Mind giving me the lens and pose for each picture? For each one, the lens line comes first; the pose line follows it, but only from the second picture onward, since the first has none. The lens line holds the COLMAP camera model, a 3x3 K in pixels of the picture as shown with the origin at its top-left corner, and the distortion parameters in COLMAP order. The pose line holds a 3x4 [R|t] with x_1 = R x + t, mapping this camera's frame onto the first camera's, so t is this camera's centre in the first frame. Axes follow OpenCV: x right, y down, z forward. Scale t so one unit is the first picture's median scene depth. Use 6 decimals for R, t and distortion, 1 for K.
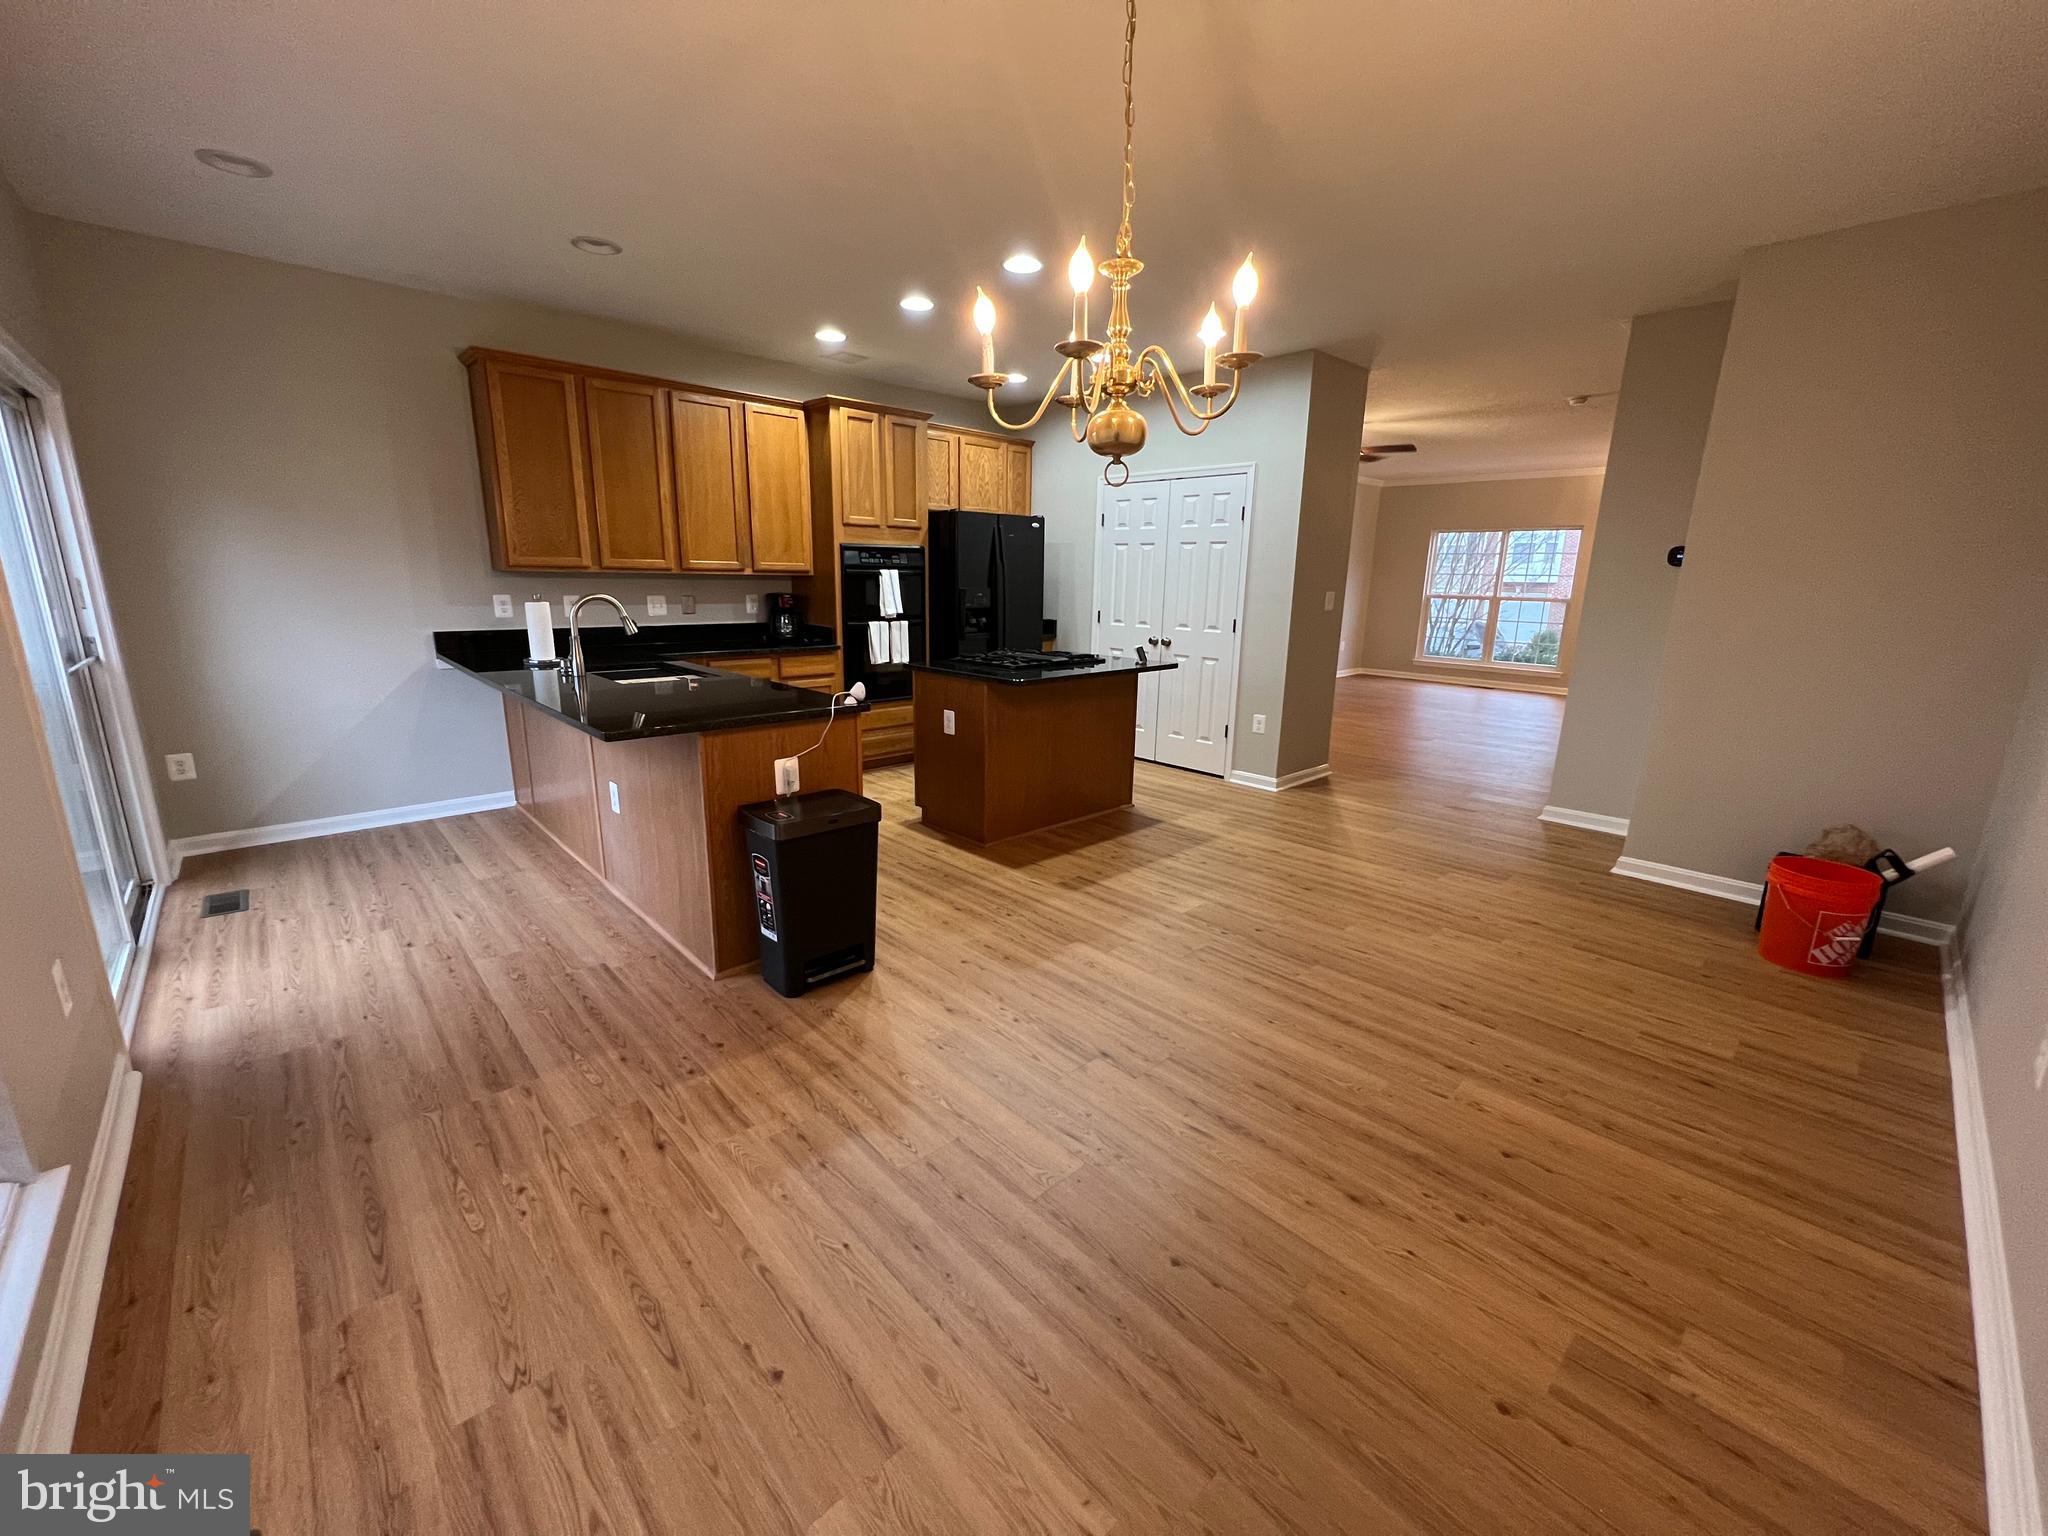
lens RADIAL K [[816.2, 0, 1017.2], [0, 816.2, 765.2], [0, 0, 1]] dist [-0.000303, 0.000143]
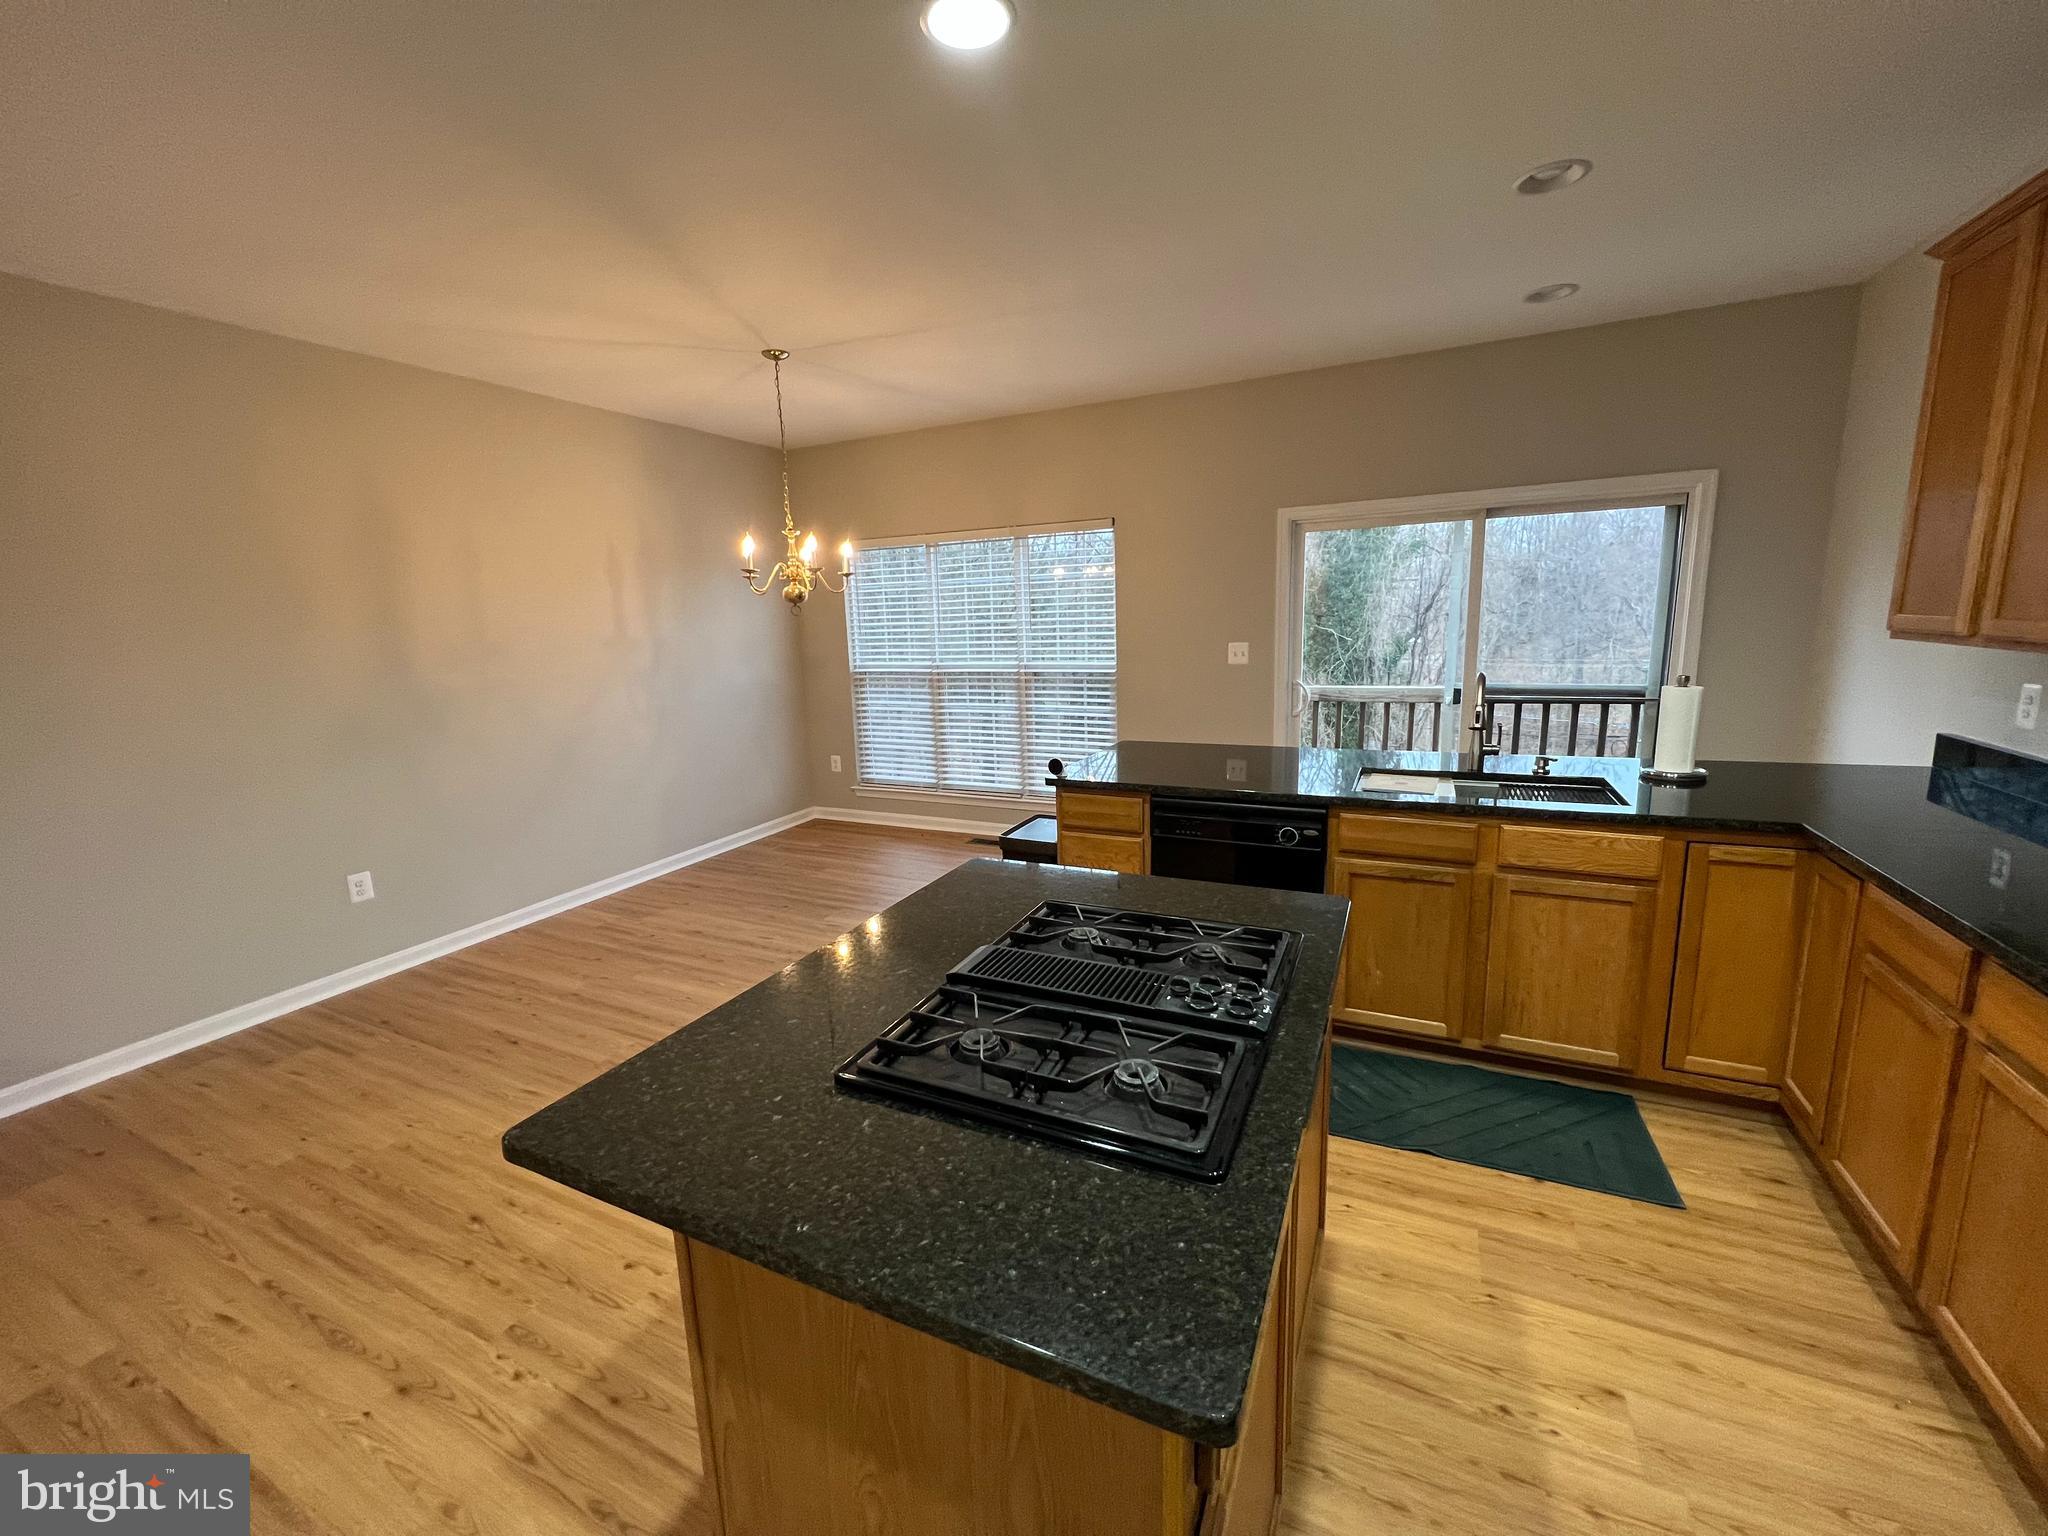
lens RADIAL K [[816.2, 0, 1017.2], [0, 816.2, 765.2], [0, 0, 1]] dist [-0.000303, 0.000143]
pose [[-0.933132, 0.084344, -0.349500, 0.119429], [-0.060671, 0.921213, 0.384299, -0.273822], [0.354377, 0.379807, -0.854496, 1.053587]]
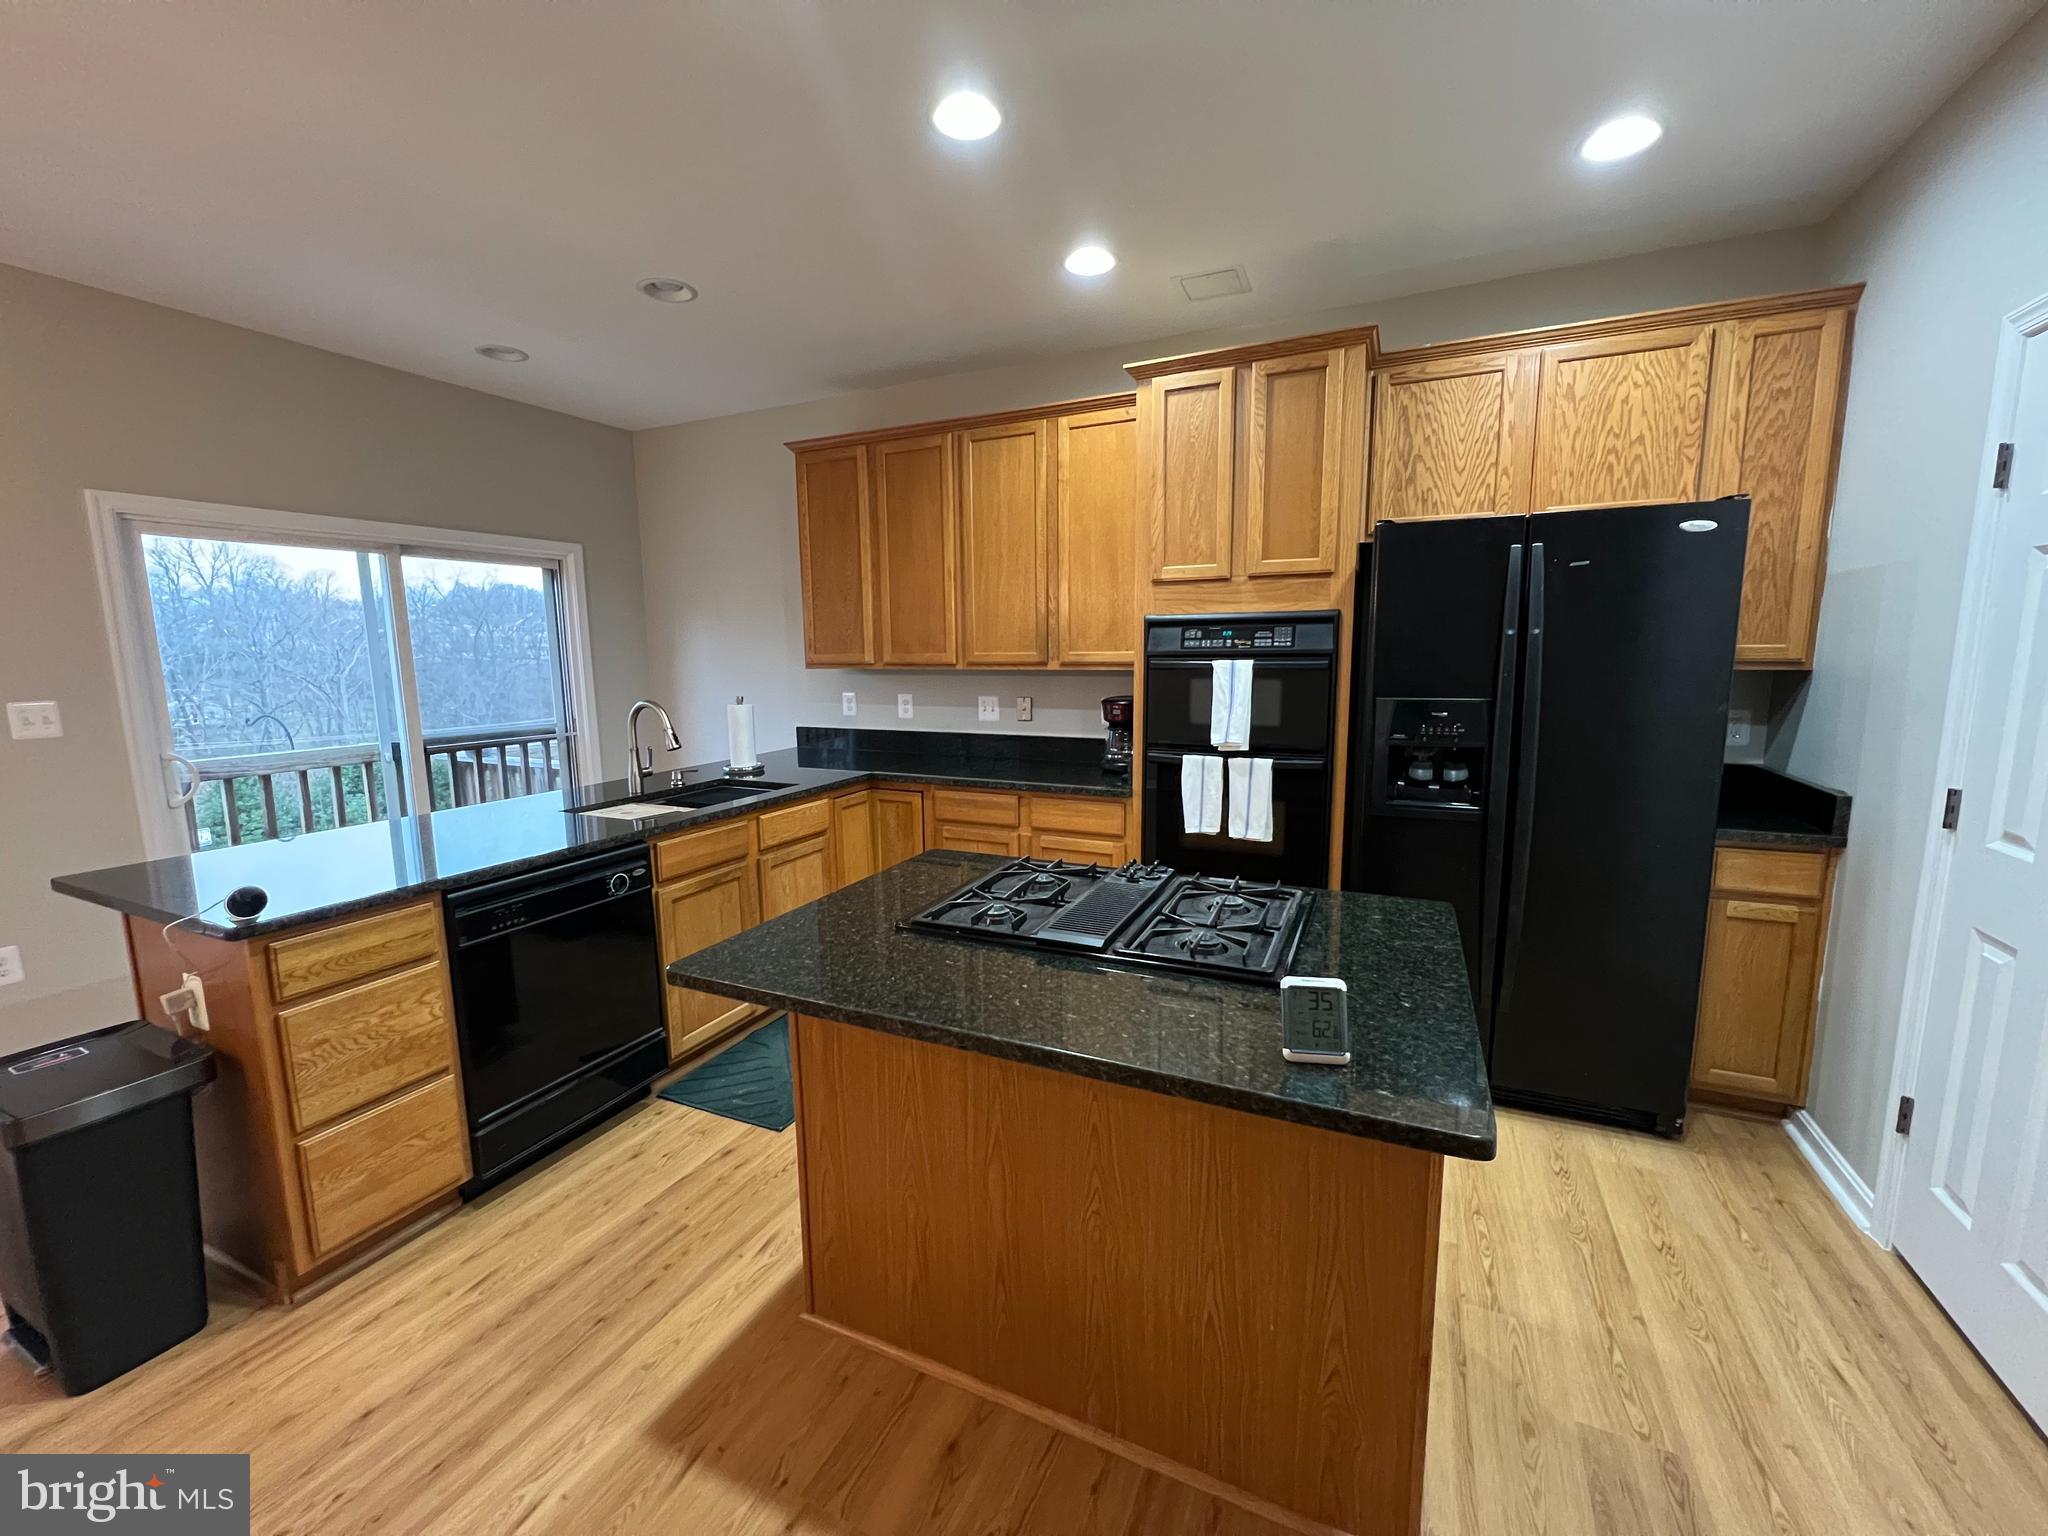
lens RADIAL K [[816.2, 0, 1017.2], [0, 816.2, 765.2], [0, 0, 1]] dist [-0.000303, 0.000143]
pose [[0.368072, 0.112280, -0.922993, 0.285580], [-0.194109, 0.980088, 0.041819, -0.174149], [0.909310, 0.163769, 0.382538, 0.709065]]
